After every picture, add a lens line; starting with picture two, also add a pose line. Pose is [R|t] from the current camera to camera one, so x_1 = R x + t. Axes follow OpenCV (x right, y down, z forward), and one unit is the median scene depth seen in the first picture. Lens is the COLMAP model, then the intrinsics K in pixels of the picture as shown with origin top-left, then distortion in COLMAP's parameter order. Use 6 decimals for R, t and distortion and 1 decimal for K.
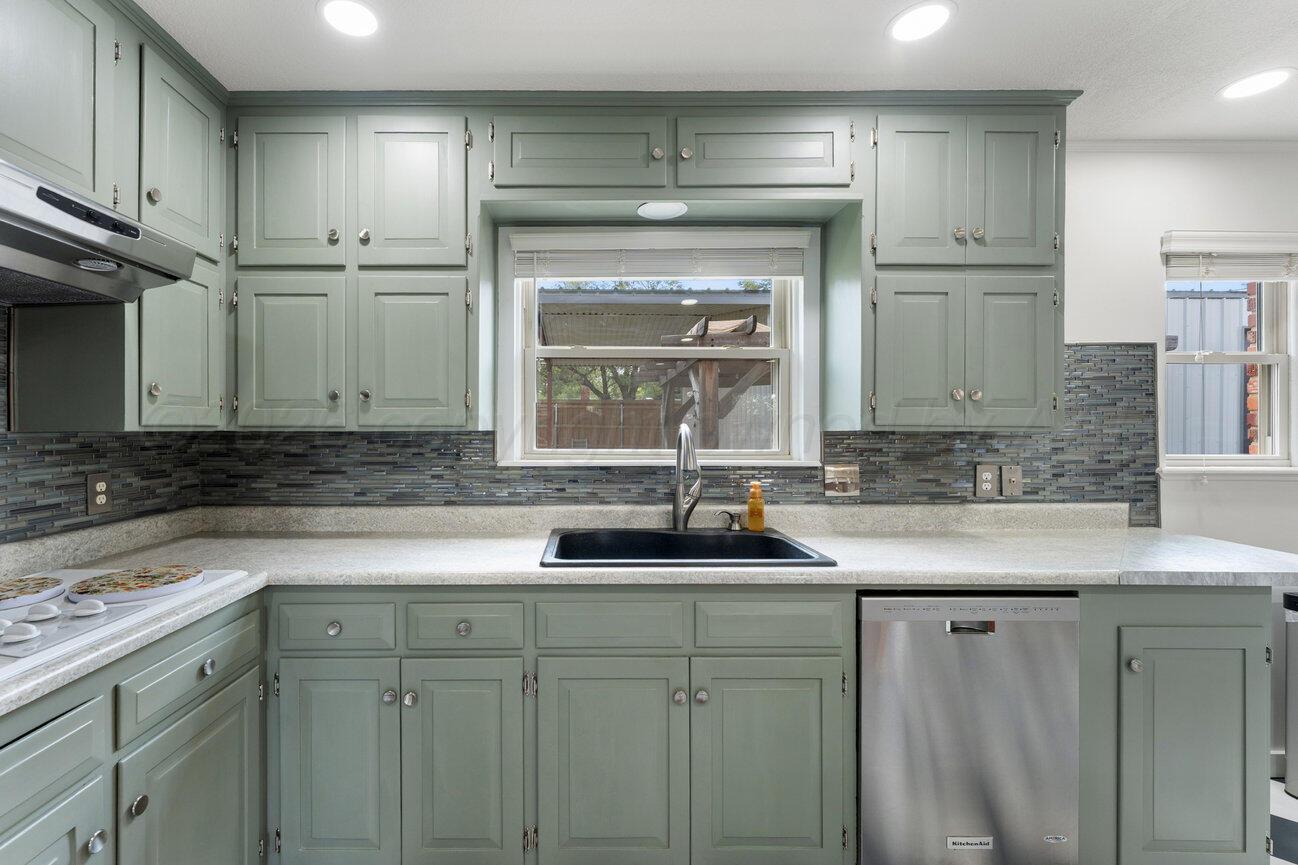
lens RADIAL K [[557.4, 0, 587.6], [0, 557.4, 427.7], [0, 0, 1]] dist [0.002368, 0.000223]
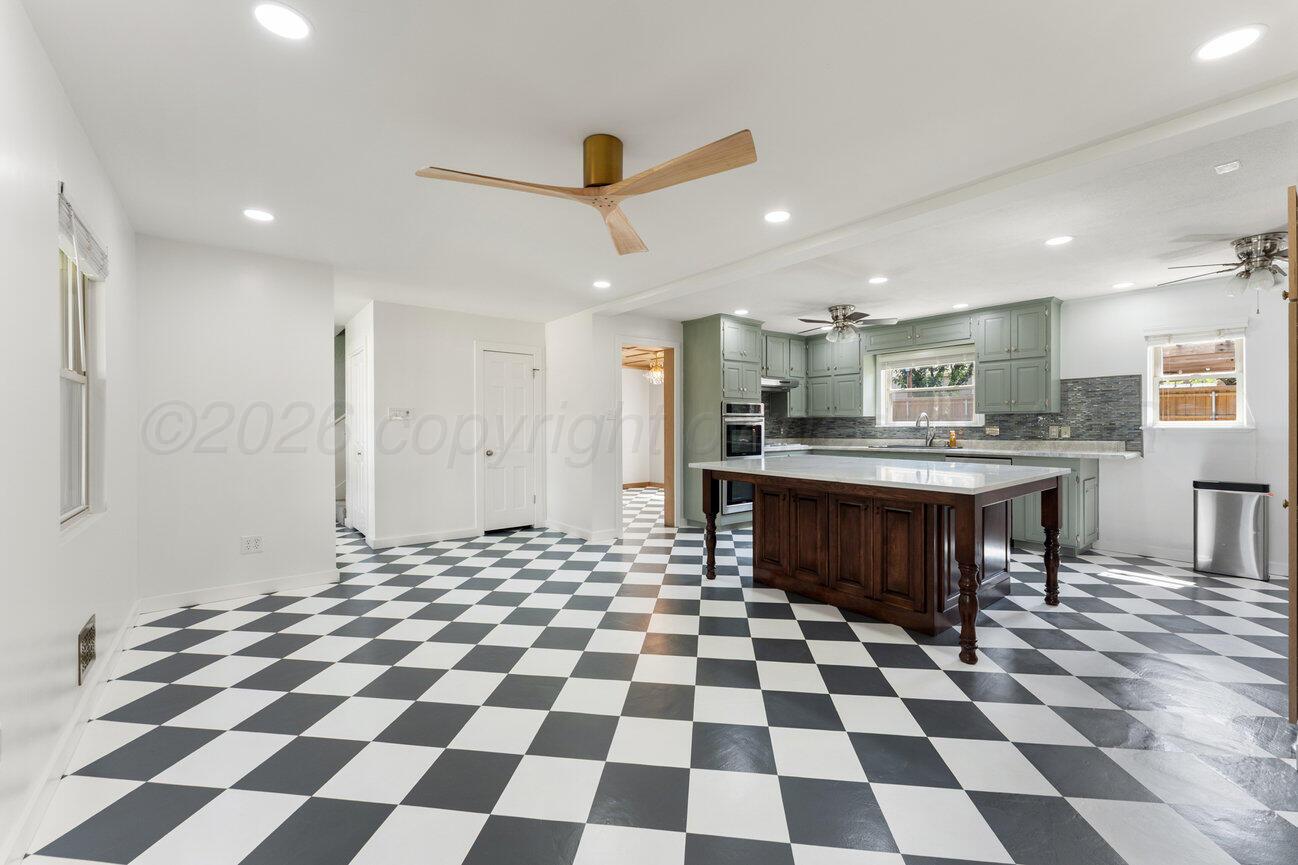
lens RADIAL K [[530.5, 0, 650.8], [0, 530.5, 428.8], [0, 0, 1]] dist [0.000504, 0.000195]
pose [[0.626576, -0.001739, -0.779358, 1.549155], [0.007145, 0.999968, 0.003513, 0.061025], [0.779327, -0.007770, 0.626569, -2.157227]]
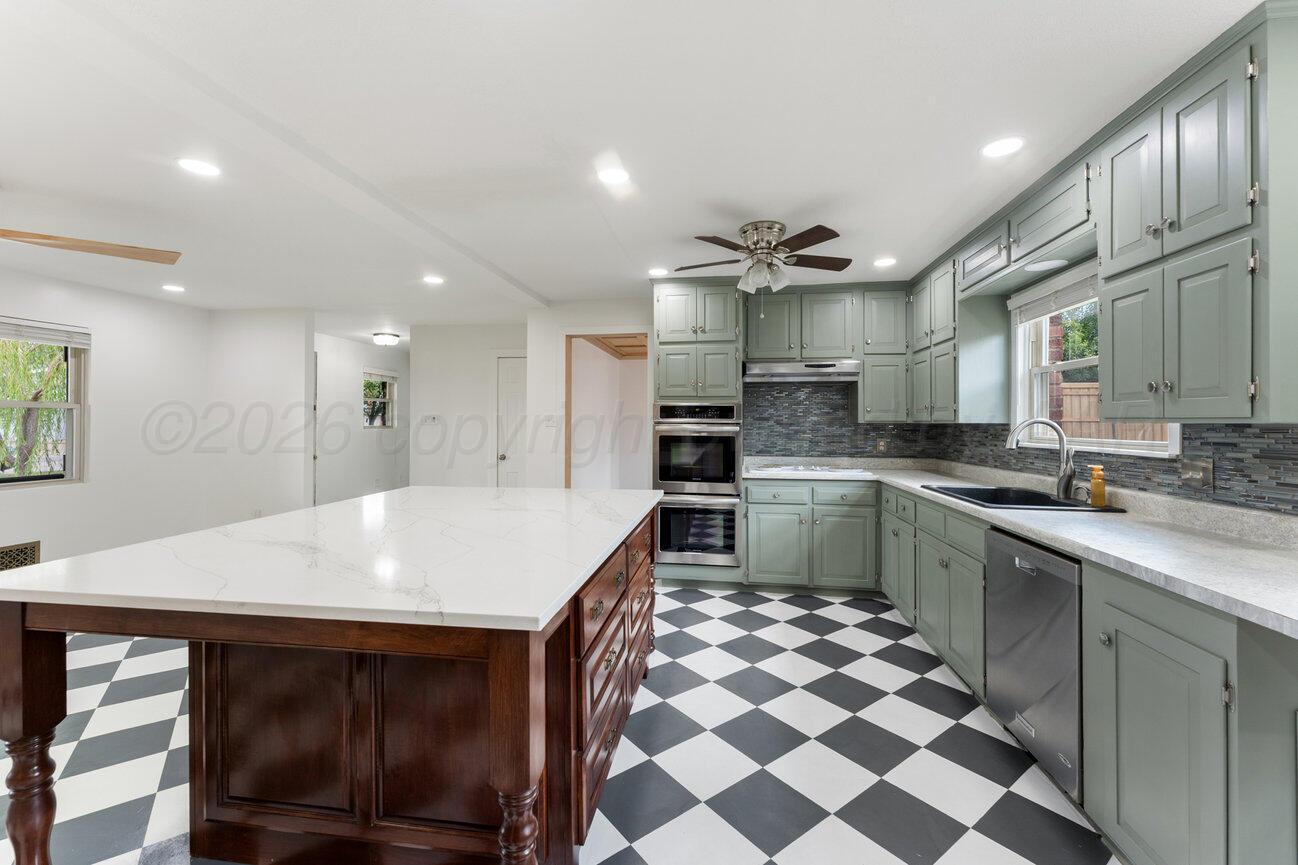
lens RADIAL K [[535.8, 0, 647.1], [0, 535.8, 415.3], [0, 0, 1]] dist [0.000655, -0.000034]
pose [[-0.148826, -0.015584, -0.988741, 1.588707], [-0.001302, 0.999878, -0.015564, 0.007991], [0.988863, -0.001029, -0.148828, 0.210262]]
